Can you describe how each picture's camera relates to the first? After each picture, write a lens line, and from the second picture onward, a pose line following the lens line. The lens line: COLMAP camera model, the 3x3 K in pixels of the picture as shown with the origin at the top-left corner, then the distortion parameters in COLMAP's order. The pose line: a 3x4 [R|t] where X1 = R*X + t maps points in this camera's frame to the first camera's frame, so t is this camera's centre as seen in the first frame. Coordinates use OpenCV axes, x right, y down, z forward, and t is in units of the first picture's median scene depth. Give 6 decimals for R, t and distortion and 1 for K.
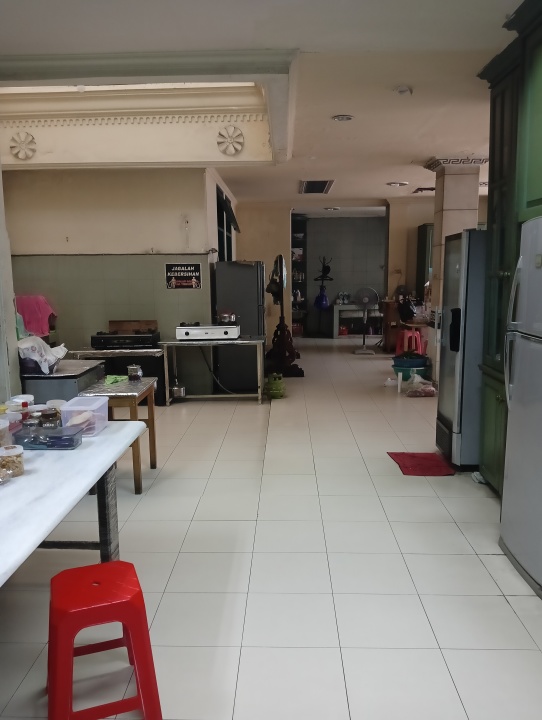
lens RADIAL K [[589.0, 0, 270.8], [0, 589.0, 360.4], [0, 0, 1]] dist [-0.005200, -0.016752]
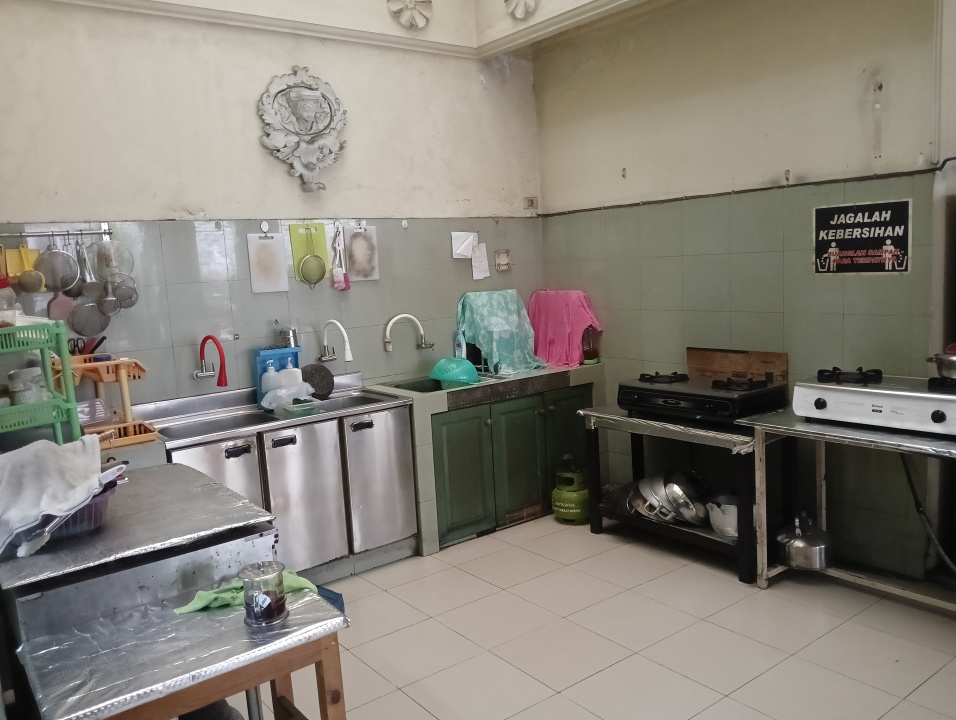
lens RADIAL K [[782.0, 0, 478.5], [0, 782.0, 360.5], [0, 0, 1]] dist [-0.005200, -0.016752]
pose [[0.630629, 0.072849, -0.772658, 0.081327], [-0.067208, 0.996971, 0.039144, -0.071049], [0.773169, 0.027243, 0.633615, 0.514755]]
